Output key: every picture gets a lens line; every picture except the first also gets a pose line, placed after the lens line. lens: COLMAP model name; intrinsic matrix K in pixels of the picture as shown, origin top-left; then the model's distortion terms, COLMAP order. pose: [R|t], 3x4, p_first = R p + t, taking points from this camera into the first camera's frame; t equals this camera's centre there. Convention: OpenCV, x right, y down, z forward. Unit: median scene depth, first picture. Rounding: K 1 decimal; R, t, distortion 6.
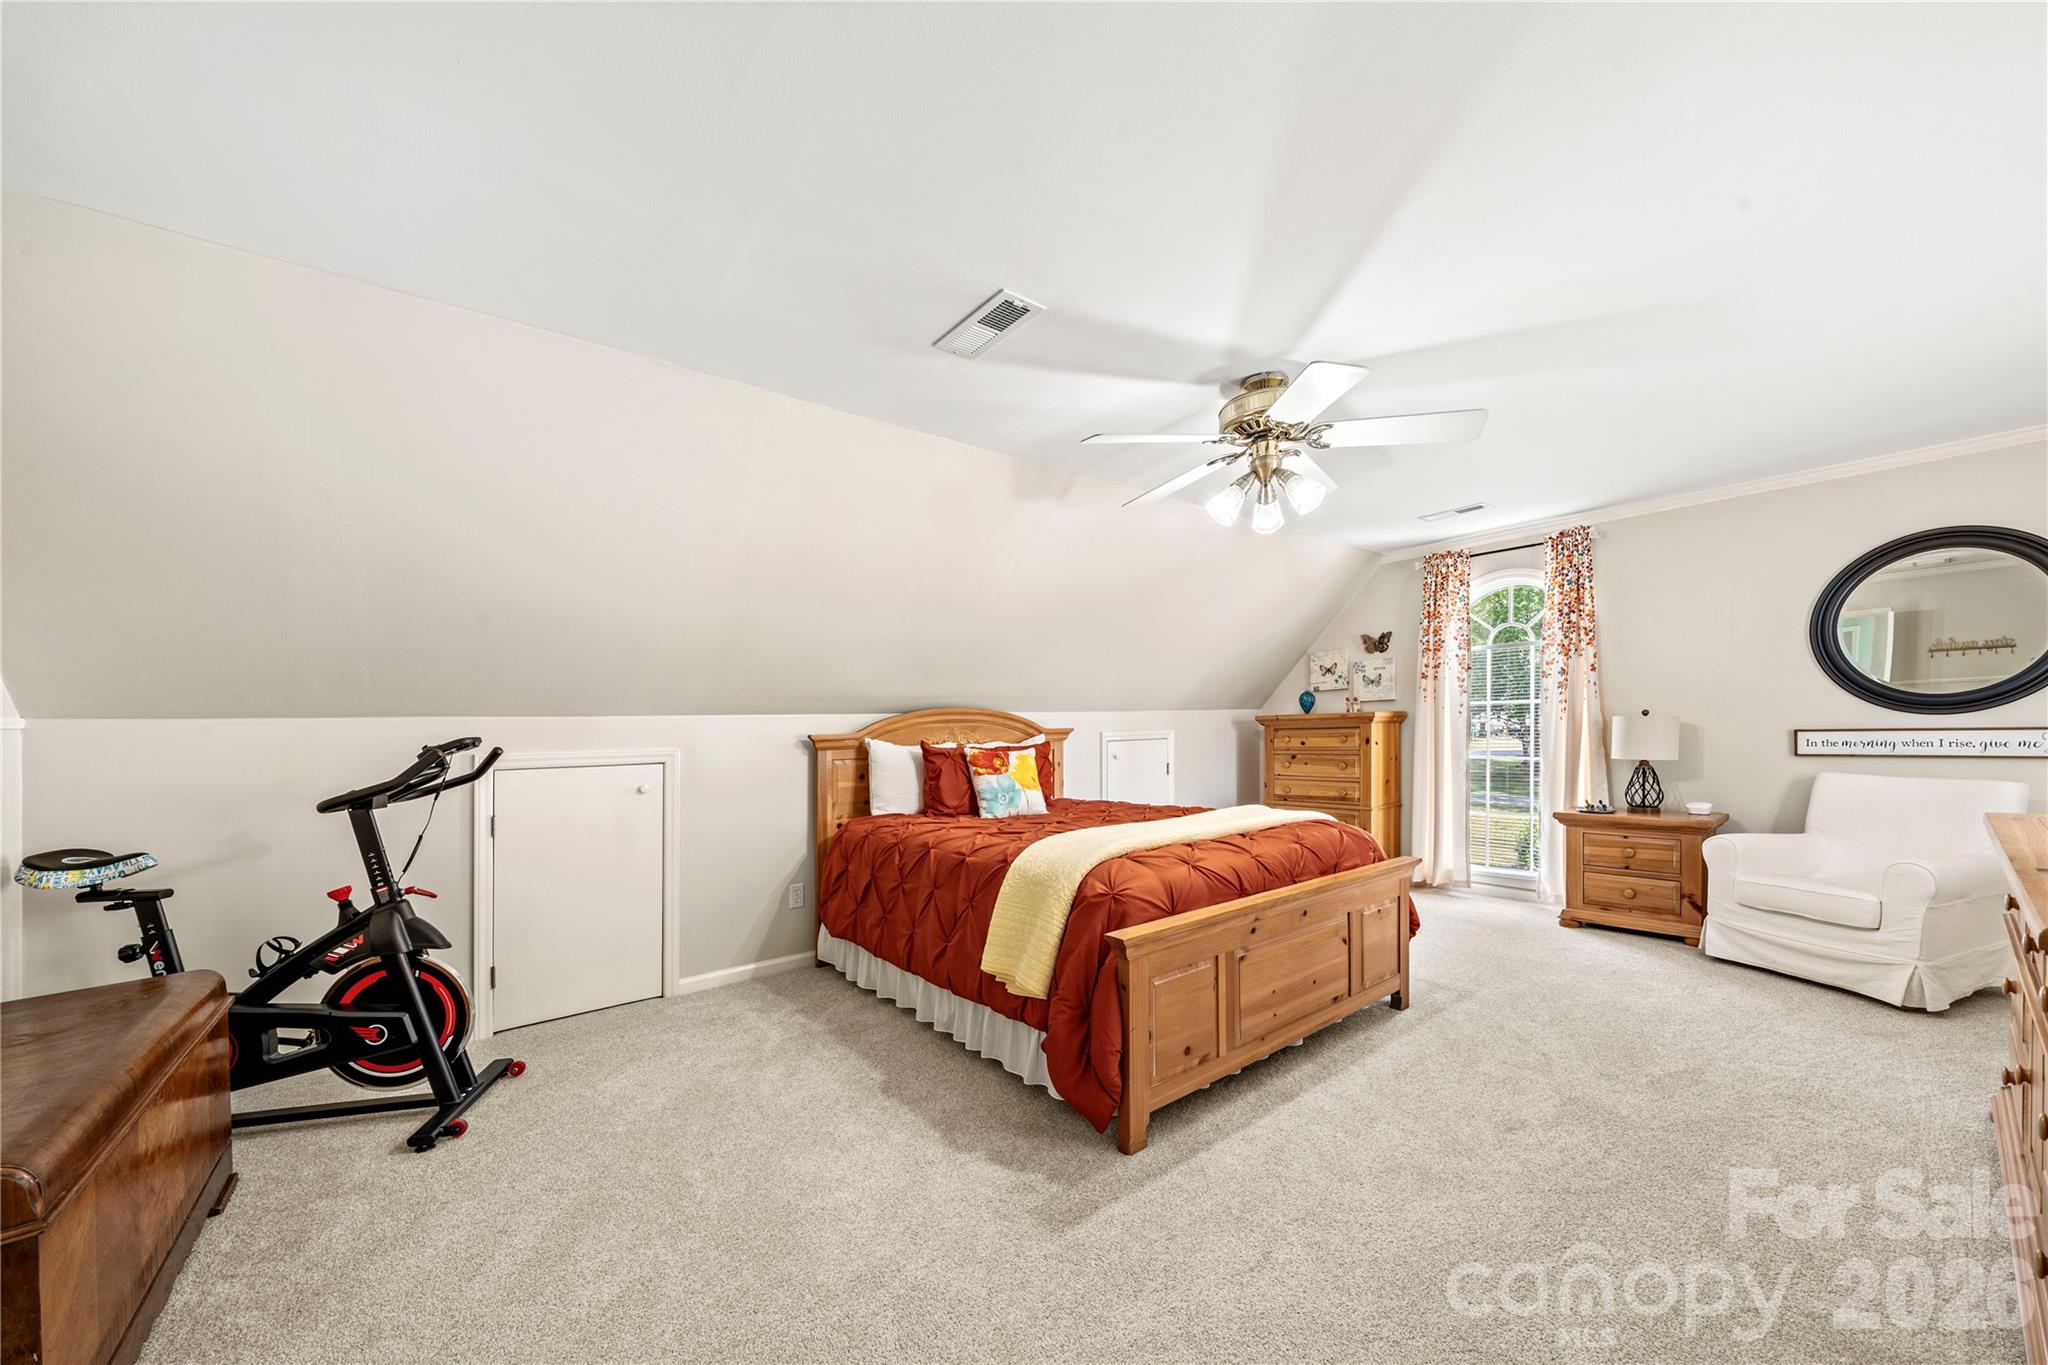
lens RADIAL K [[757.5, 0, 1057.5], [0, 757.5, 718.6], [0, 0, 1]] dist [-0.003776, 0.000277]
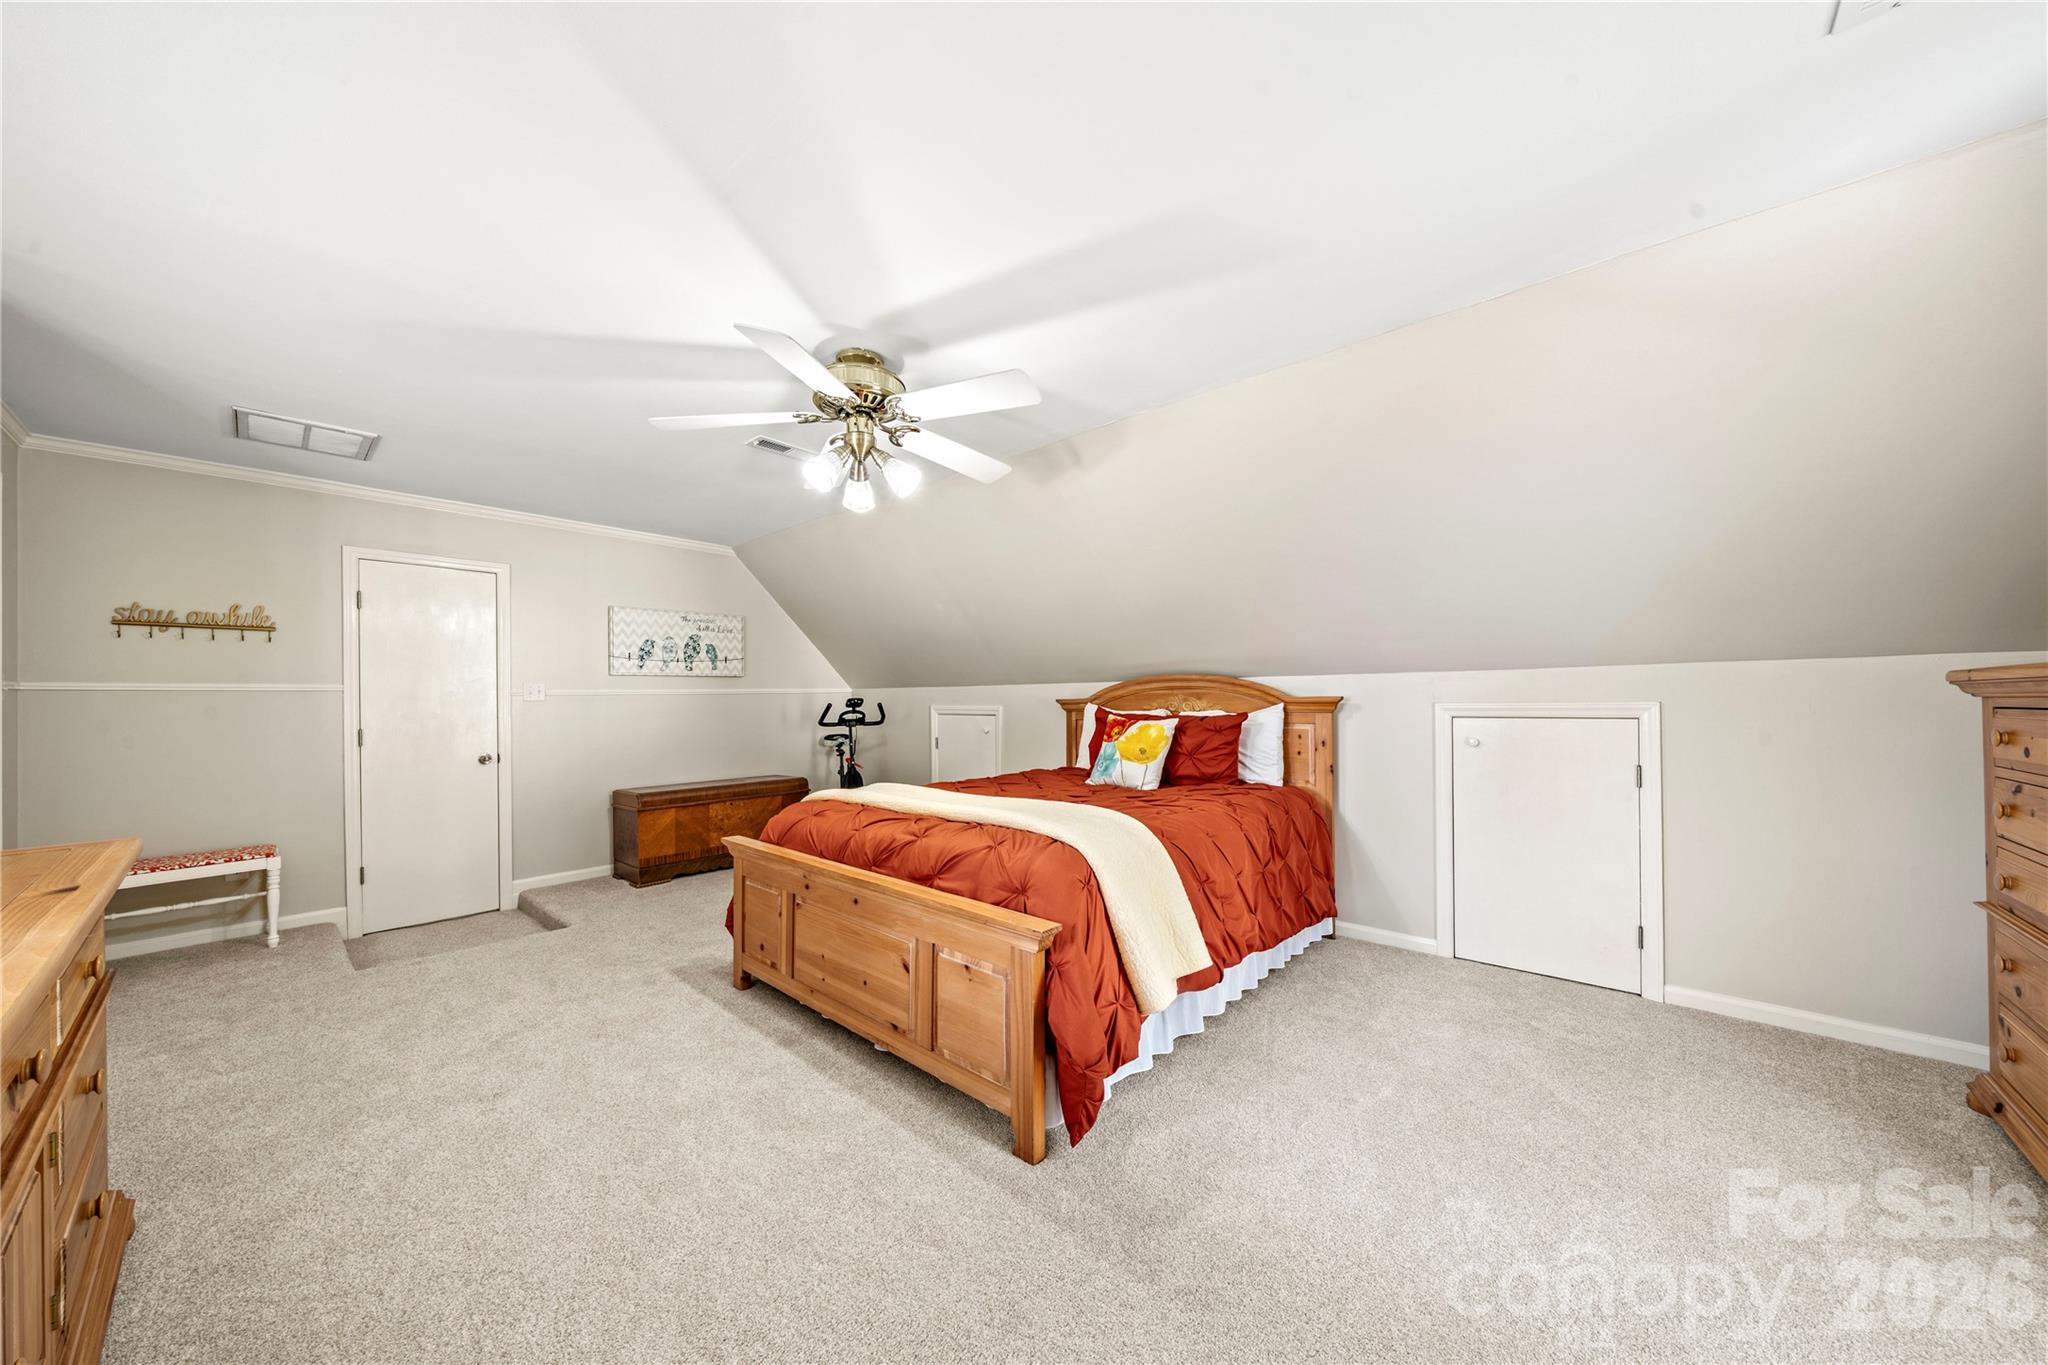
lens RADIAL K [[709.7, 0, 986.4], [0, 709.7, 702.5], [0, 0, 1]] dist [-0.000807, -0.000098]
pose [[0.123267, 0.028596, -0.991961, 0.777905], [0.010338, 0.999494, 0.030097, -0.007845], [0.992320, -0.013965, 0.122909, 0.680910]]
